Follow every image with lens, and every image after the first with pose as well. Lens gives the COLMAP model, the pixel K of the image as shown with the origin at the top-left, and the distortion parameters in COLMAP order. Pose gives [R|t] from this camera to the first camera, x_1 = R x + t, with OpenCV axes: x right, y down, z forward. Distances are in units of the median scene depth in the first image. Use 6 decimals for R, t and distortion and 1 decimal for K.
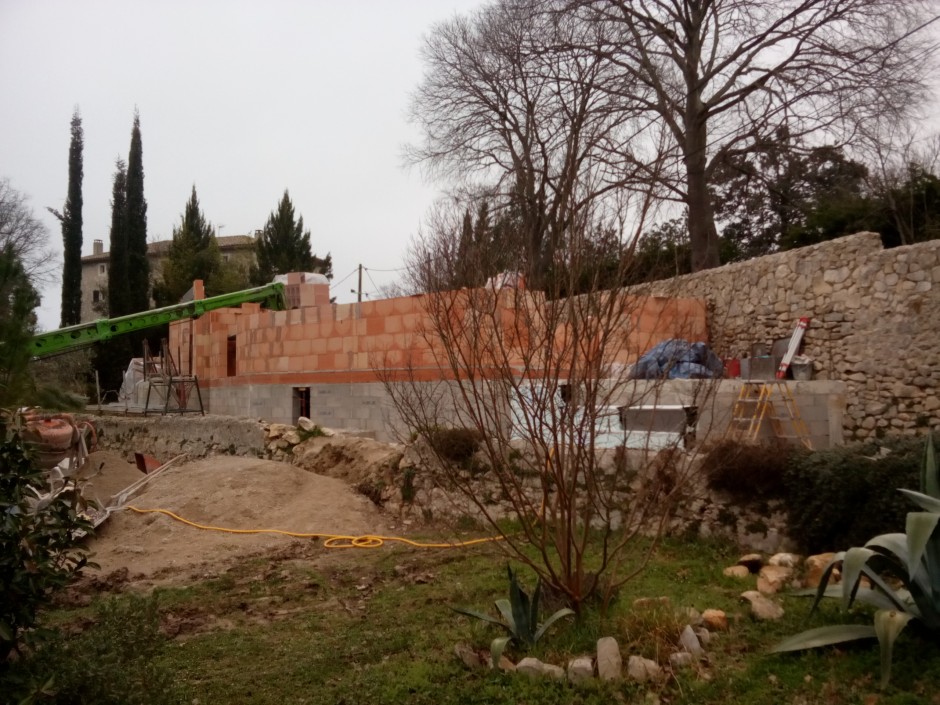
lens RADIAL K [[927.5, 0, 491.0], [0, 927.5, 373.8], [0, 0, 1]] dist [-0.037033, 0.000000]
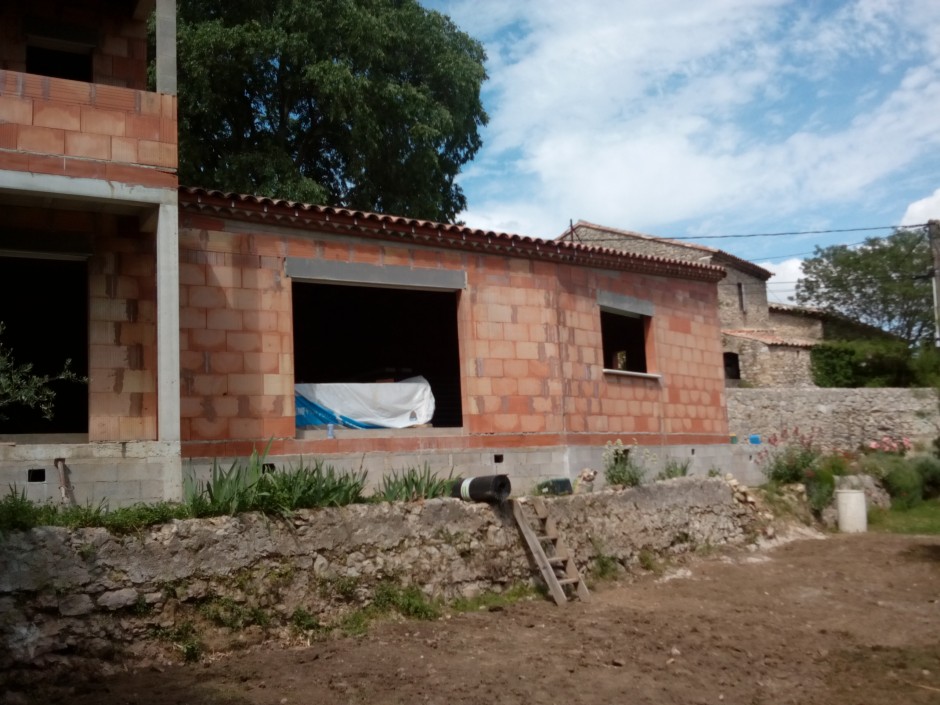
lens RADIAL K [[927.5, 0, 475.1], [0, 927.5, 358.0], [0, 0, 1]] dist [-0.037033, 0.000000]
pose [[-0.108363, 0.129482, 0.985643, -1.453207], [0.023981, 0.991533, -0.127619, 0.049496], [-0.993822, 0.009807, -0.110550, 1.614894]]
